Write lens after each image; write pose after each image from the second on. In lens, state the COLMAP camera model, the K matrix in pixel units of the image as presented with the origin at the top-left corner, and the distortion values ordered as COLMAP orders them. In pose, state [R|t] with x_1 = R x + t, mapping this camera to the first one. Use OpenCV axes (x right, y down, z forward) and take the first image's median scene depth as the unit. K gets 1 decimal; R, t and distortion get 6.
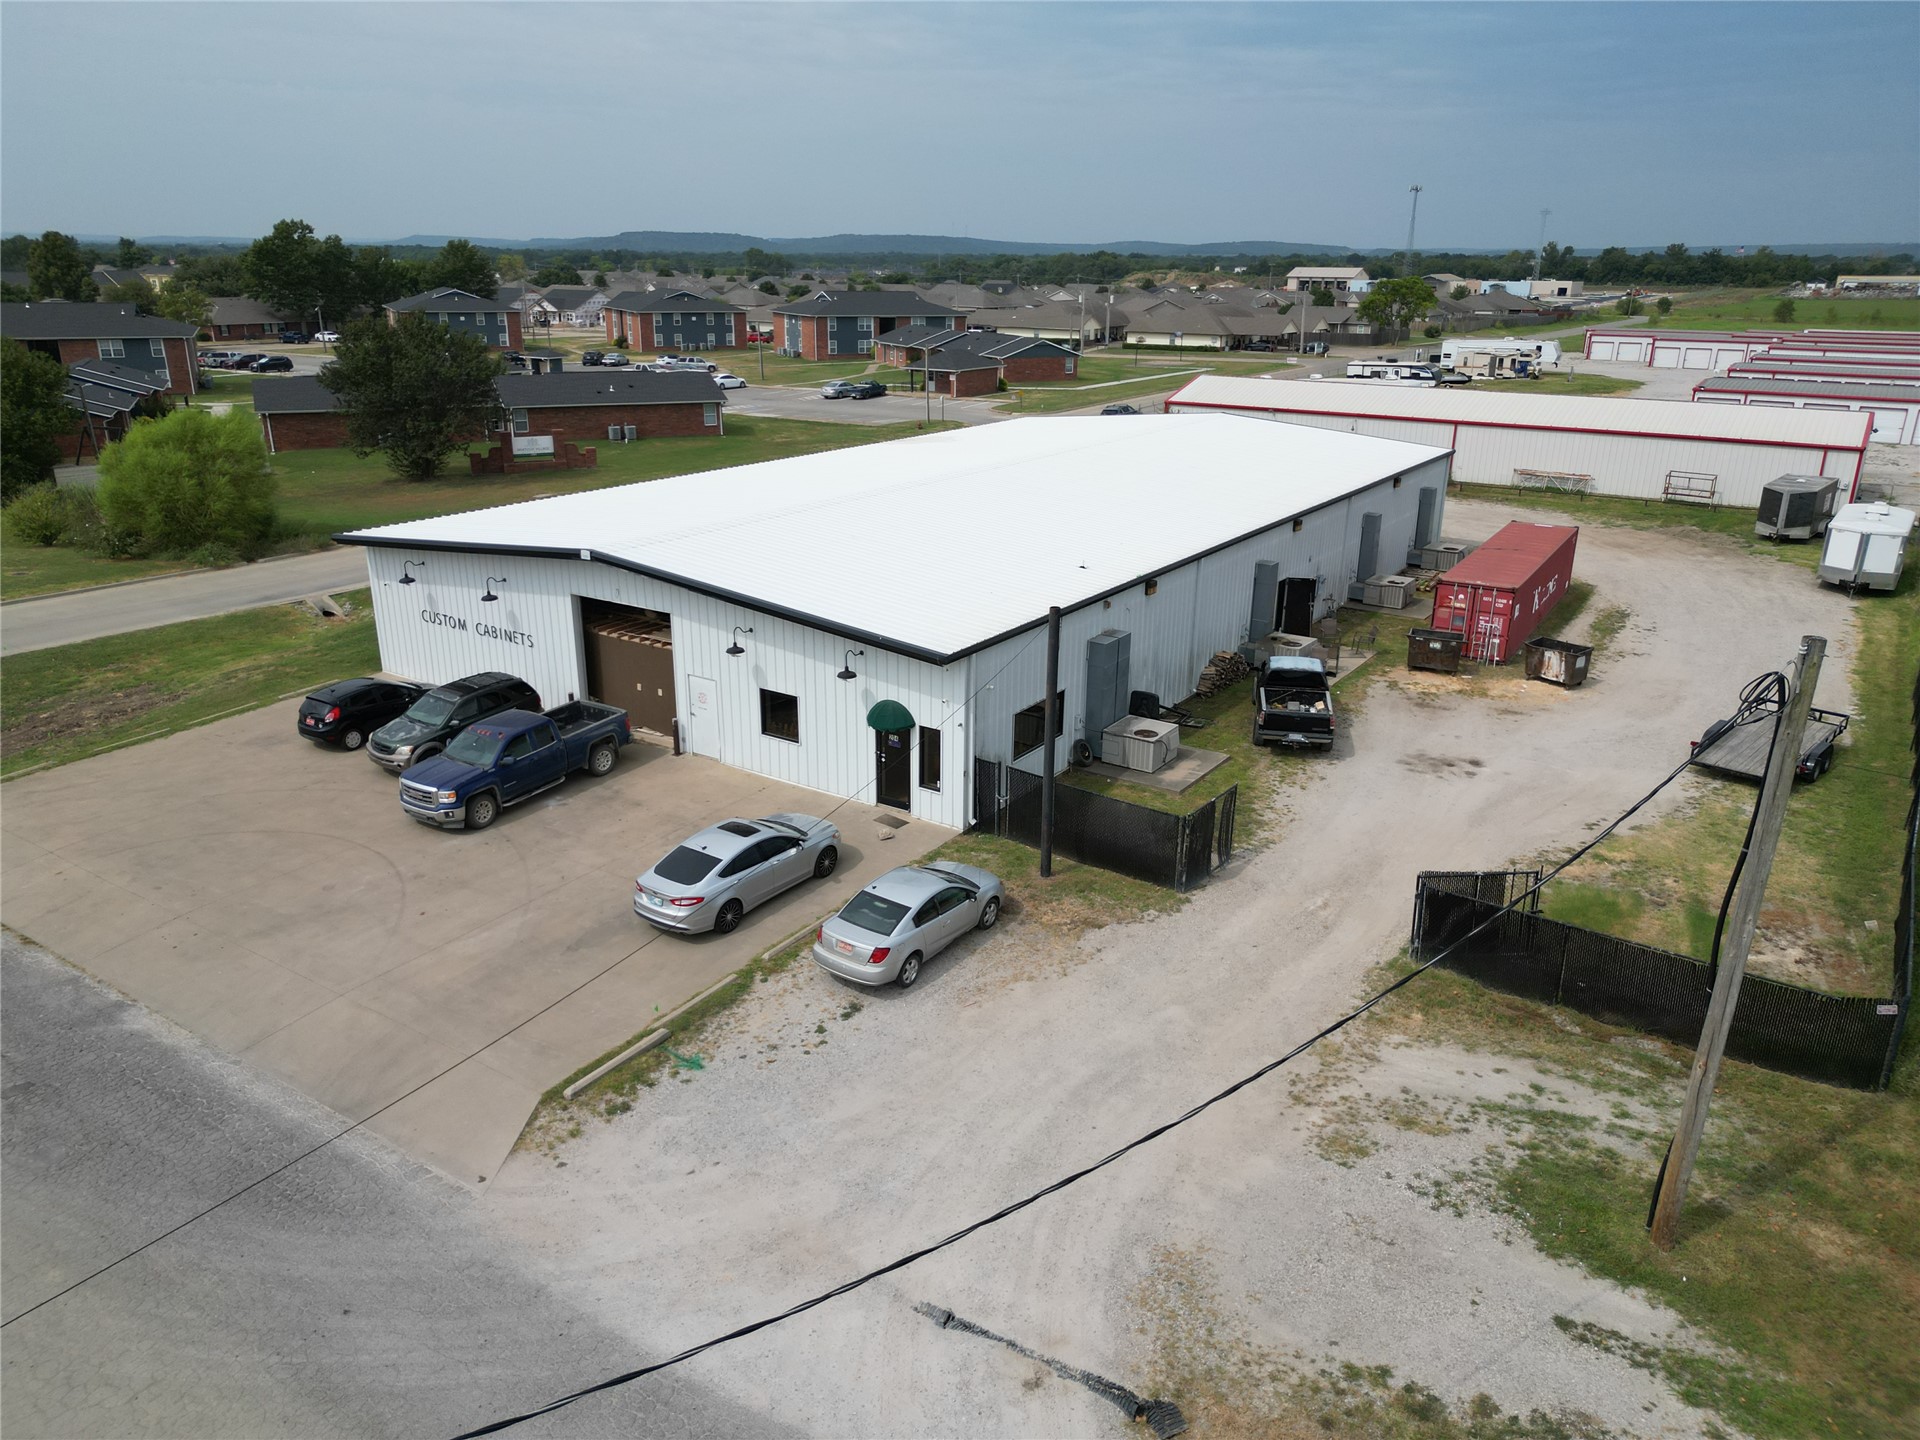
lens RADIAL K [[1347.7, 0, 952.4], [0, 1347.7, 713.6], [0, 0, 1]] dist [0.057704, -0.053272]
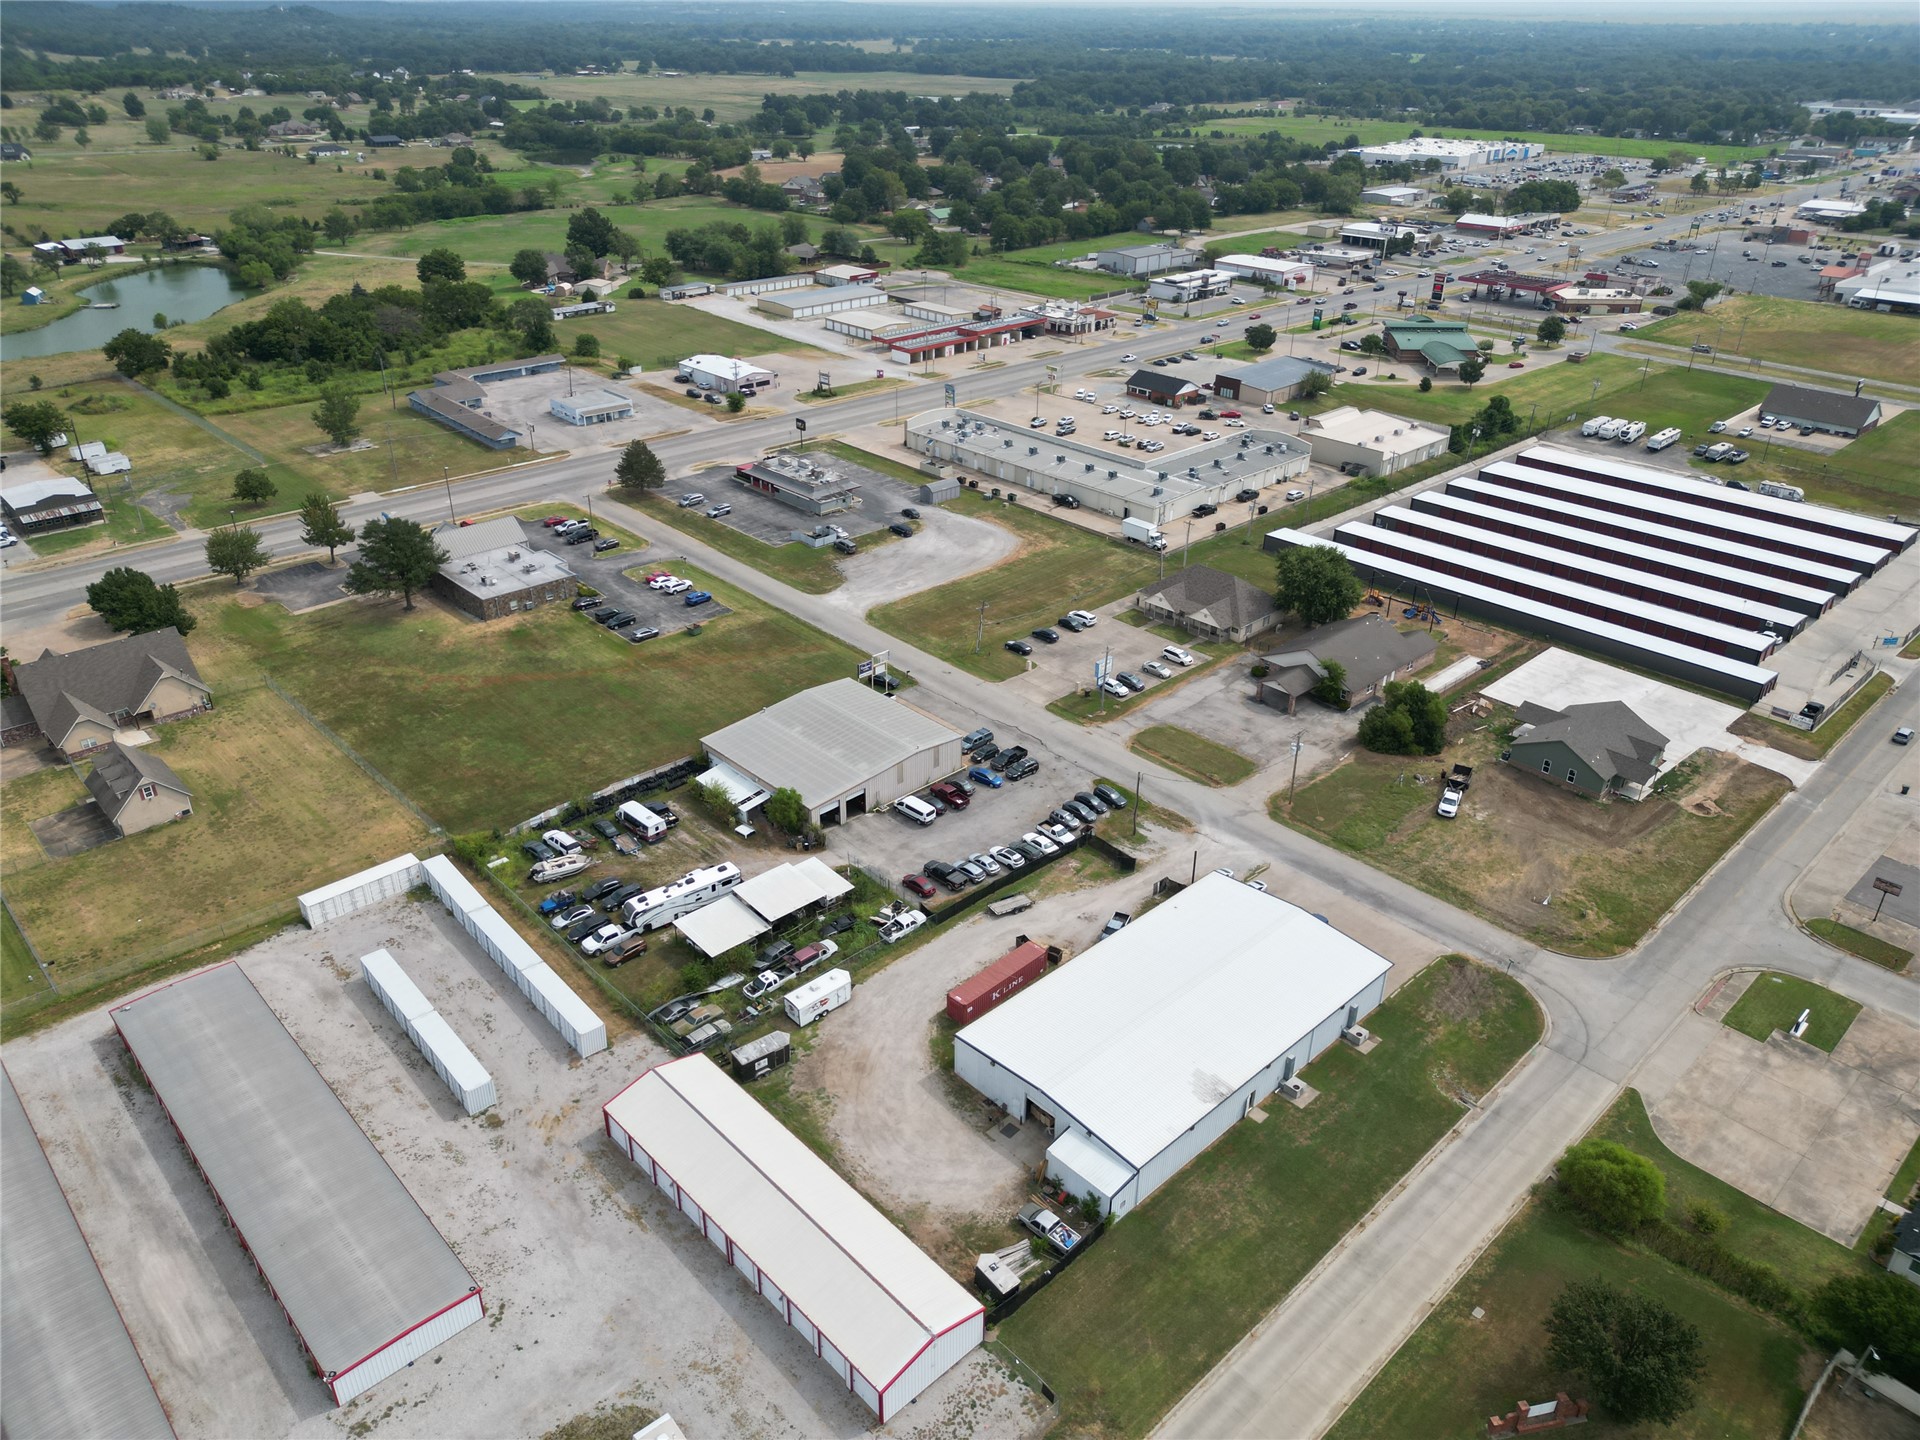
lens RADIAL K [[1344.5, 0, 955.2], [0, 1344.5, 716.0], [0, 0, 1]] dist [0.063658, -0.061524]
pose [[-0.975855, -0.117094, 0.184382, 0.067410], [0.053127, 0.691559, 0.720363, -3.481178], [-0.211861, 0.712766, -0.668640, 3.487882]]
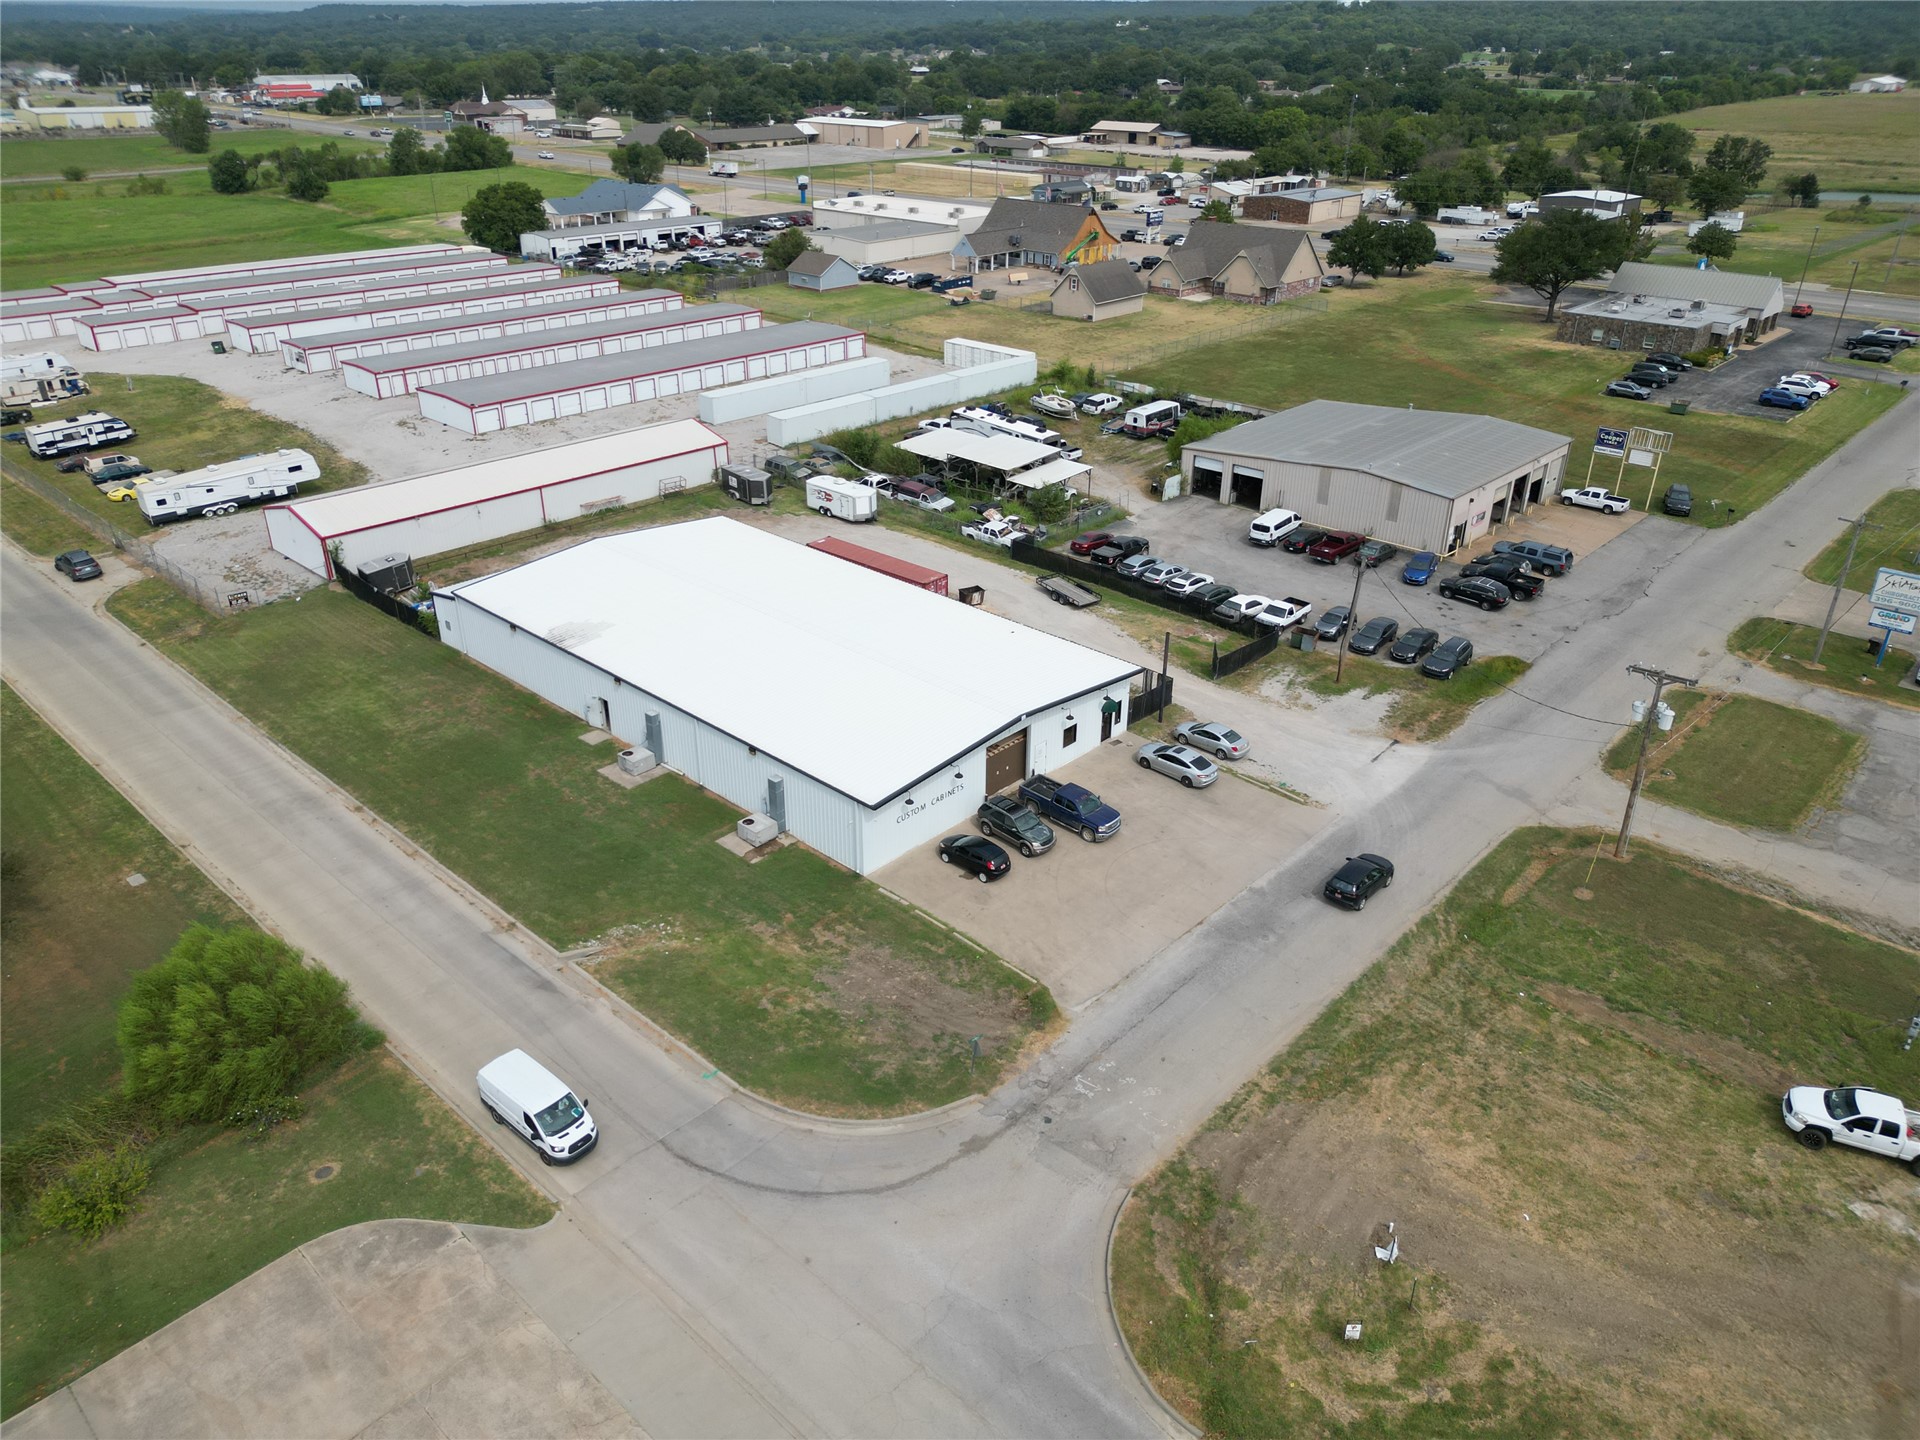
lens RADIAL K [[1347.7, 0, 952.4], [0, 1347.7, 713.6], [0, 0, 1]] dist [0.057704, -0.053272]
pose [[0.160474, -0.452205, 0.877359, -2.058036], [0.312783, 0.866366, 0.389329, -0.942592], [-0.936170, 0.211946, 0.280471, 0.504447]]
